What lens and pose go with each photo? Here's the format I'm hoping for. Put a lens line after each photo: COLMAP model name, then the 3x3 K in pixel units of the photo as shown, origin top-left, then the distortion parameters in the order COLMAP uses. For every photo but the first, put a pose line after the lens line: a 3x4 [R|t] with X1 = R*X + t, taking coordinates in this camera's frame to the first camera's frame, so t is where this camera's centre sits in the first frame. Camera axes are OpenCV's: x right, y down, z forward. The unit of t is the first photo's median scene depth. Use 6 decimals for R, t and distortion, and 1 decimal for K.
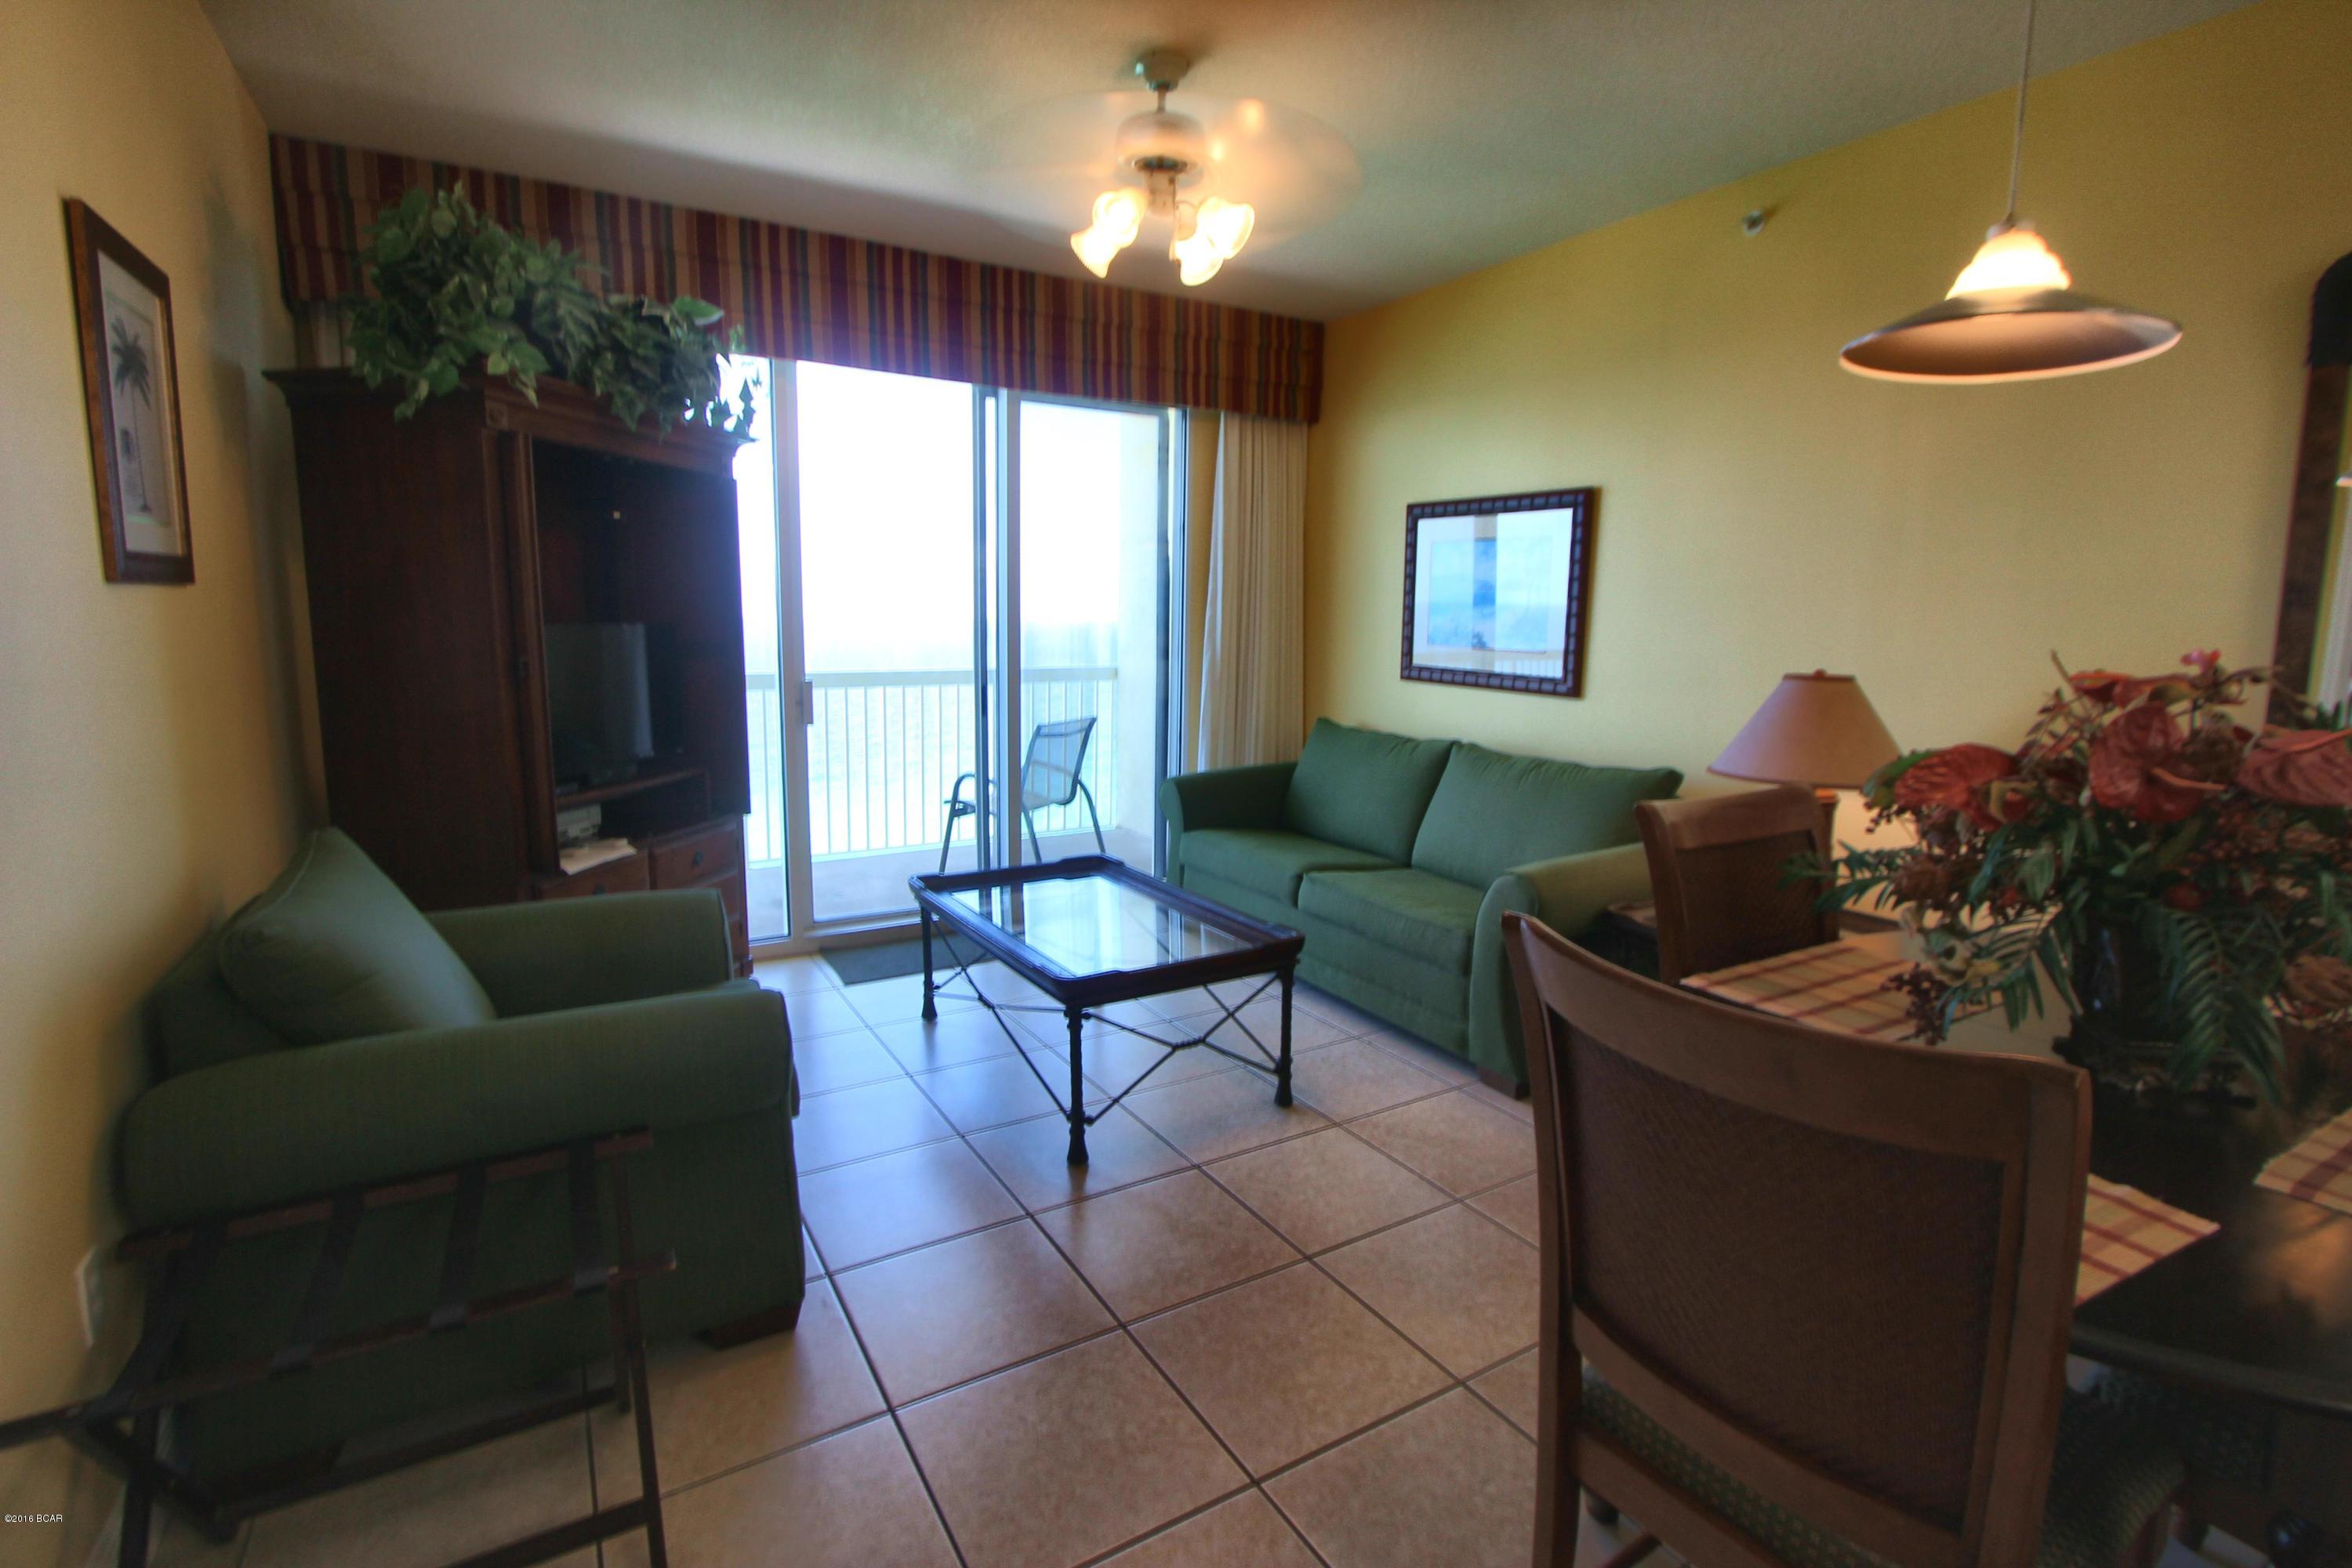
lens RADIAL K [[1094.3, 0, 1200.4], [0, 1094.3, 771.9], [0, 0, 1]] dist [-0.019687, 0.001030]
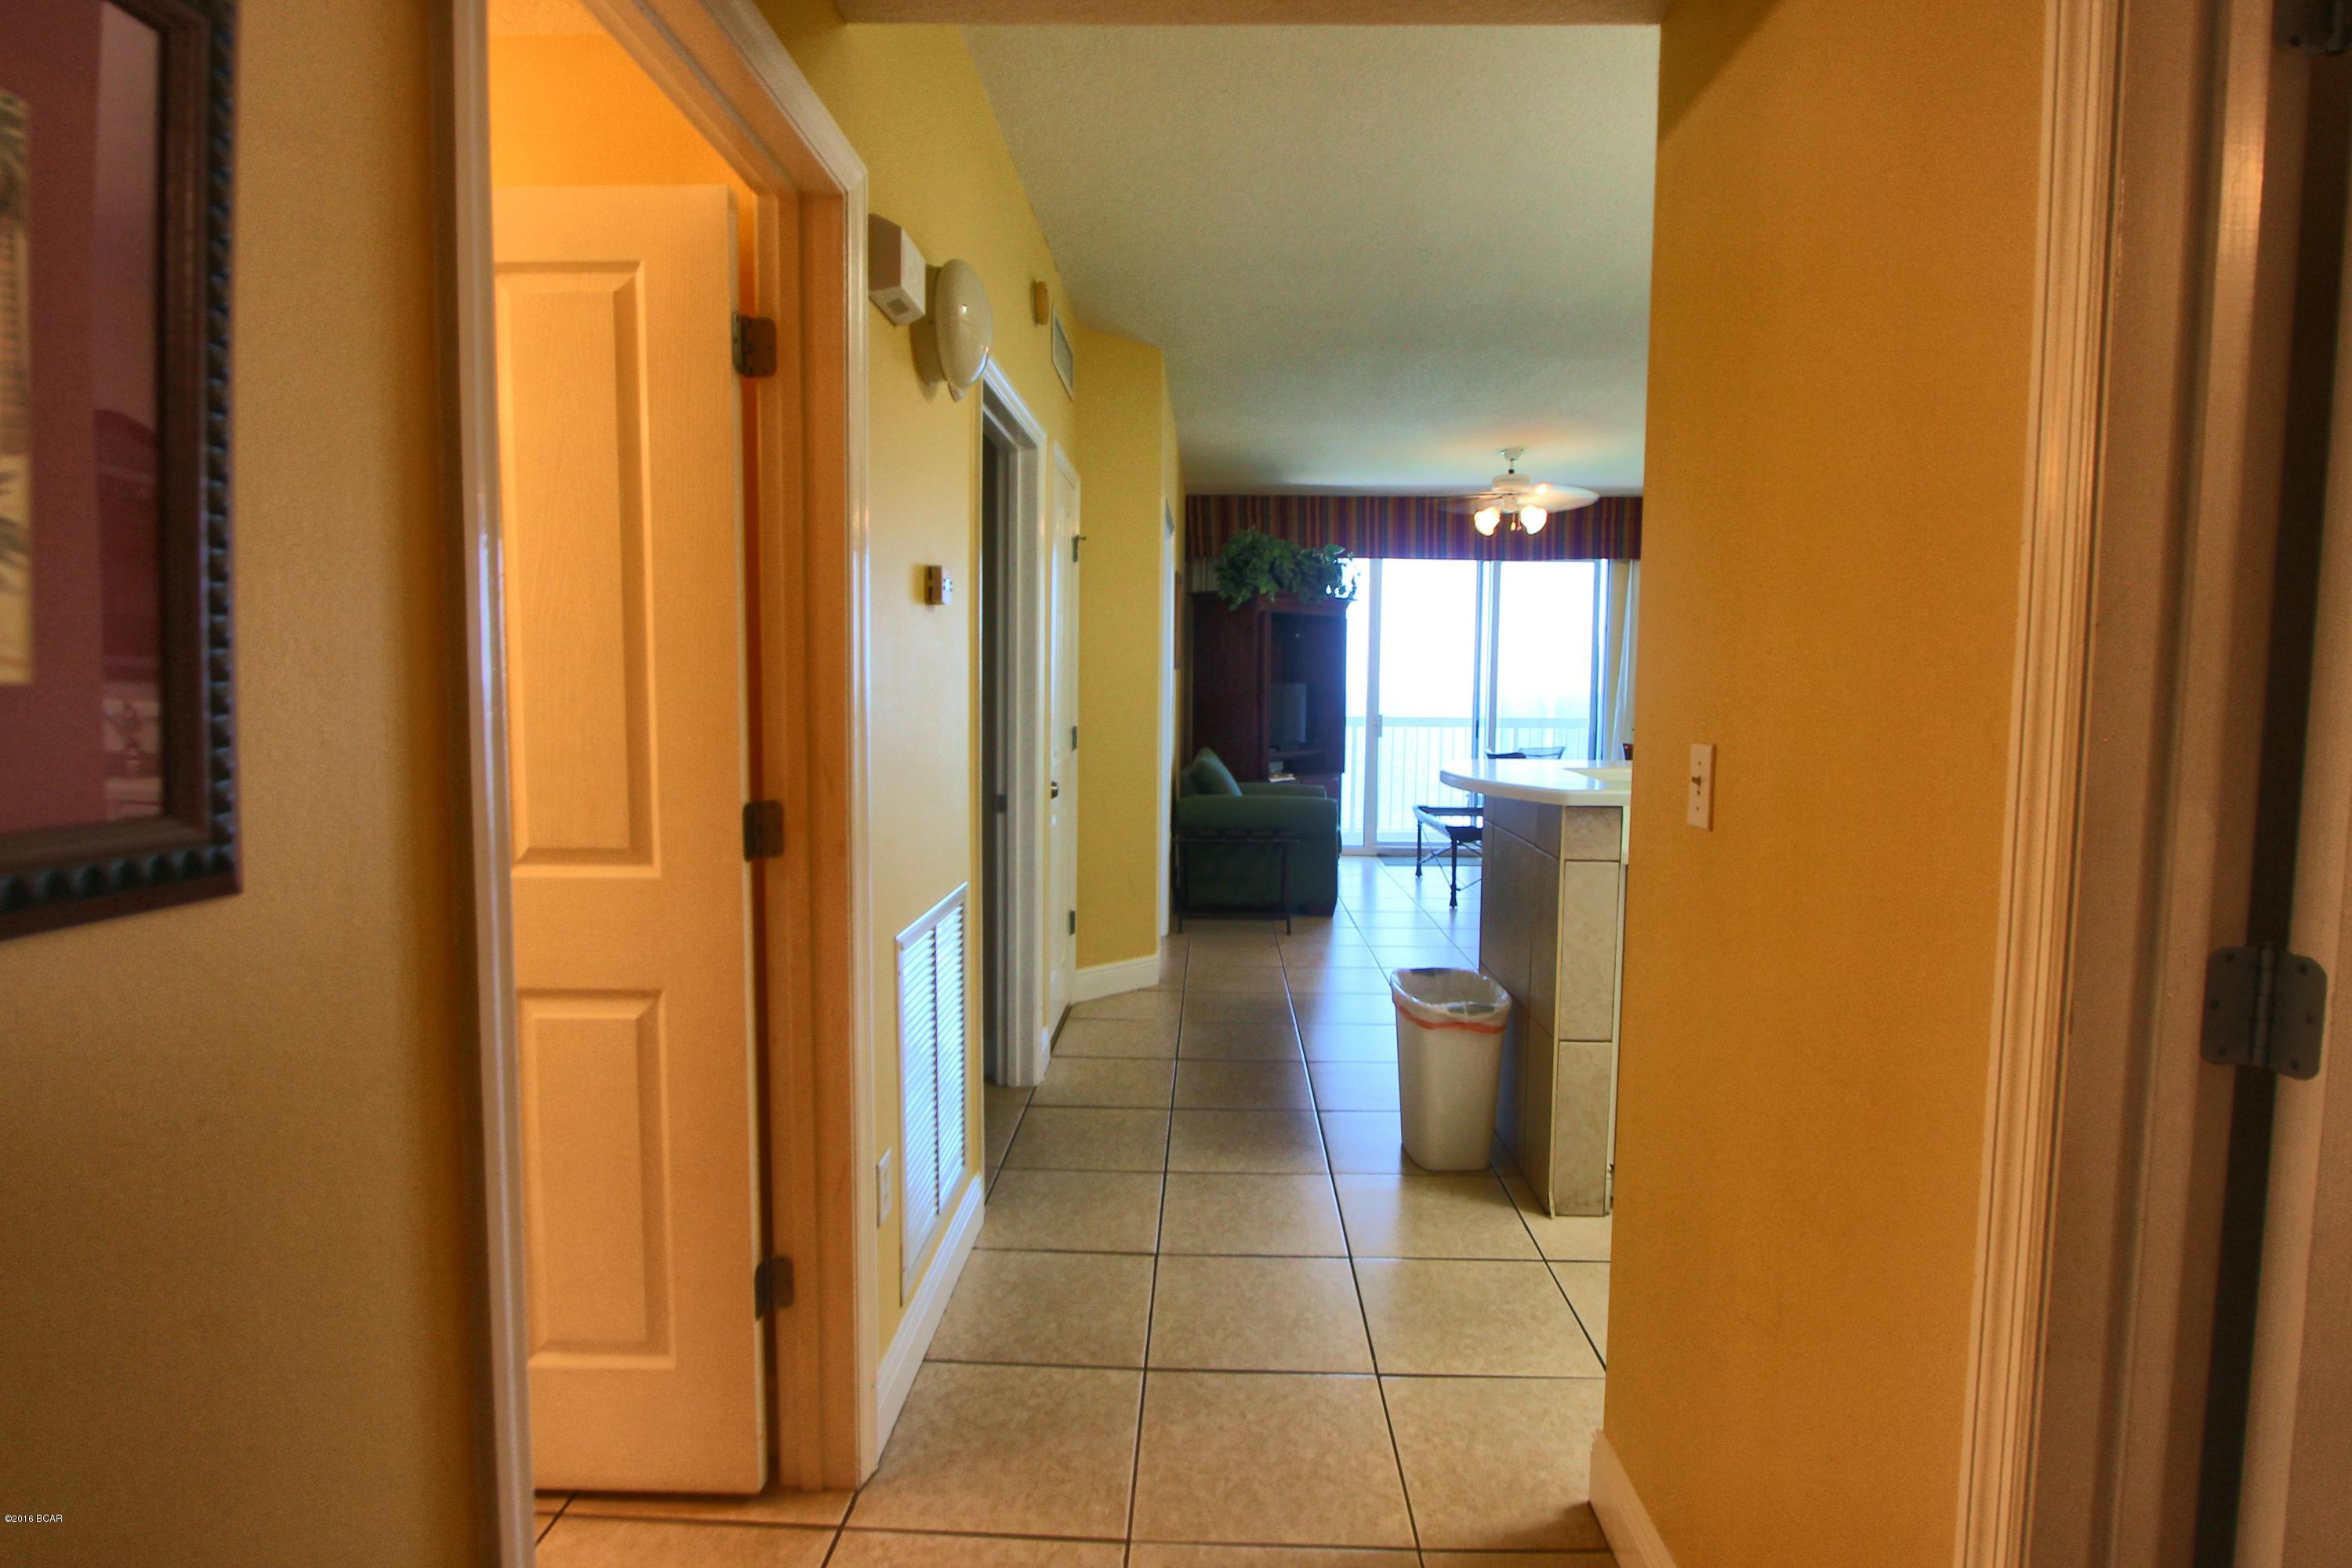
lens RADIAL K [[1094.3, 0, 1200.4], [0, 1094.3, 771.9], [0, 0, 1]] dist [-0.019687, 0.001030]
pose [[0.842649, 0.038736, -0.537069, 0.545315], [-0.073773, 0.996309, -0.043890, 0.165721], [0.533386, 0.076605, 0.842396, -1.040132]]
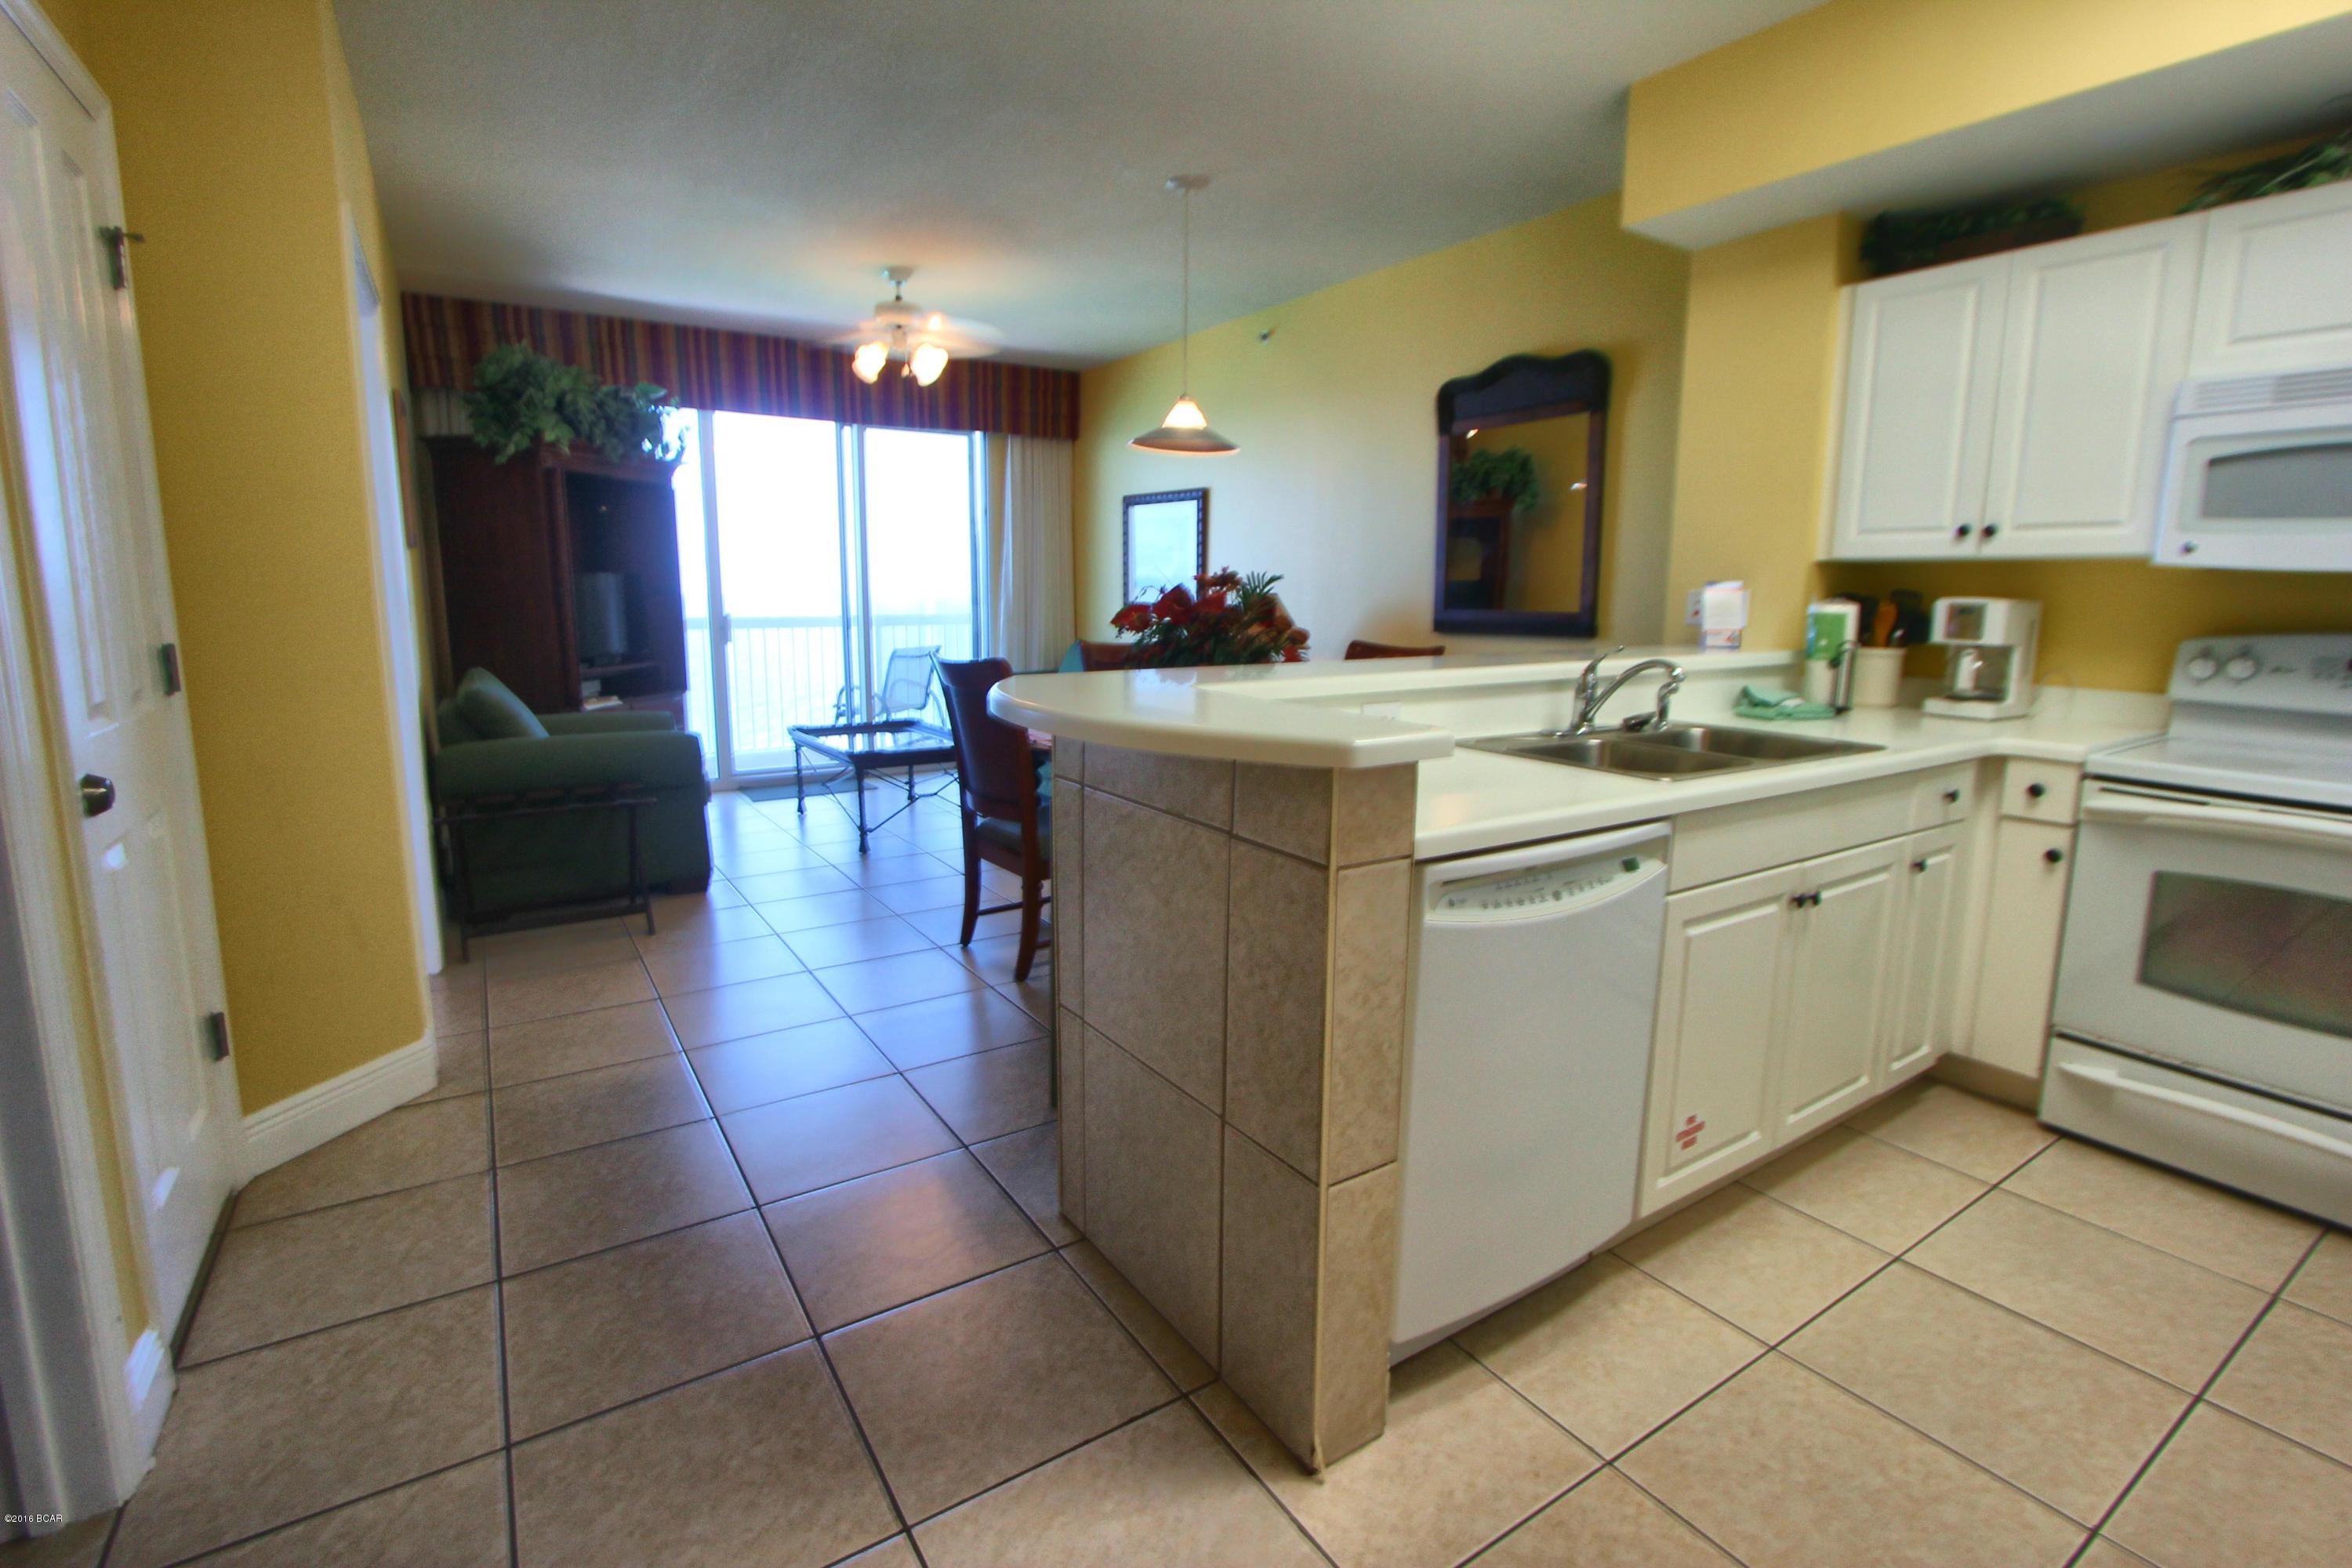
lens RADIAL K [[1055.9, 0, 1171.7], [0, 1055.9, 759.9], [0, 0, 1]] dist [-0.015935, 0.001327]
pose [[0.999555, -0.010842, 0.027776, 0.296985], [0.010247, 0.999717, 0.021458, 0.127853], [-0.028001, -0.021163, 0.999384, -0.670845]]
